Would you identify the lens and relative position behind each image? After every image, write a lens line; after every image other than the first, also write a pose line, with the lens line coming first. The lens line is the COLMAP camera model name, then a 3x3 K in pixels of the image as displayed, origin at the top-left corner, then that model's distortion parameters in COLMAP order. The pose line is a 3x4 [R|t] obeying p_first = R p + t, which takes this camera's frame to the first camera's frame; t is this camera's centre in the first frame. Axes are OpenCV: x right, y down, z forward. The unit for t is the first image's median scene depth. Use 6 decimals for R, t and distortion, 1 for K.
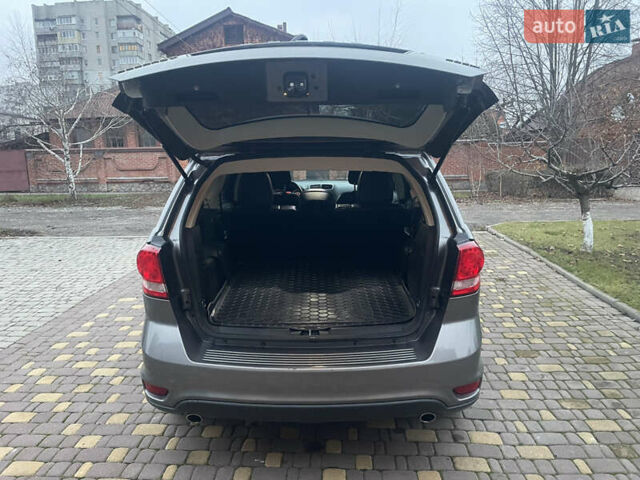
lens RADIAL K [[479.4, 0, 319.8], [0, 479.4, 248.3], [0, 0, 1]] dist [0.063532, -0.078839]
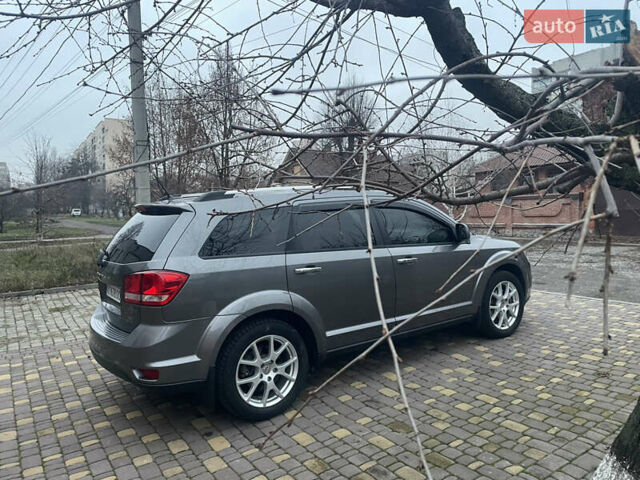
lens RADIAL K [[479.4, 0, 322.2], [0, 479.4, 238.9], [0, 0, 1]] dist [0.063532, -0.078839]
pose [[0.597569, 0.052887, -0.800071, 1.356151], [-0.141670, 0.989088, -0.040432, -0.091795], [0.789202, 0.137507, 0.598541, 0.395871]]
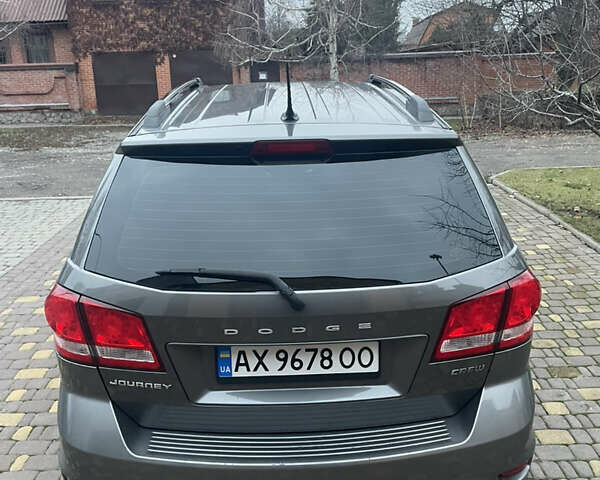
lens RADIAL K [[601.8, 0, 298.3], [0, 601.8, 240.2], [0, 0, 1]] dist [0.027005, 0.000000]
pose [[0.998471, -0.023778, 0.049901, -0.047066], [0.019109, 0.995572, 0.092043, -0.114603], [-0.051869, -0.090948, 0.994504, 0.107284]]
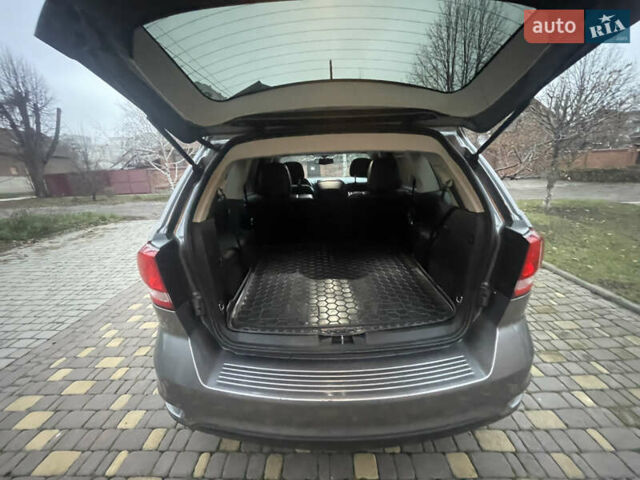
lens RADIAL K [[255.6, 0, 320.2], [0, 255.6, 243.1], [0, 0, 1]] dist [-0.006641, 0.000398]
pose [[0.999388, -0.029735, 0.018404, -0.050805], [0.027922, 0.995374, 0.091927, -0.033638], [-0.021052, -0.091357, 0.995596, 0.440074]]
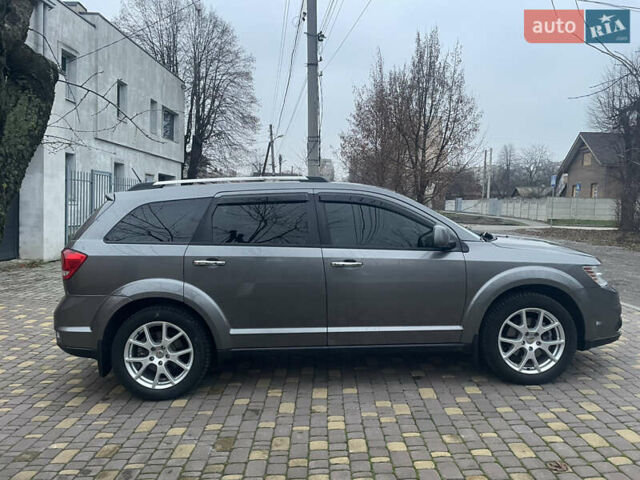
lens RADIAL K [[479.4, 0, 331.9], [0, 479.4, 240.7], [0, 0, 1]] dist [0.063532, -0.078839]
pose [[0.061373, 0.094439, -0.993637, 1.584809], [-0.199294, 0.976627, 0.080512, -0.281955], [0.978016, 0.193085, 0.078760, 1.365969]]
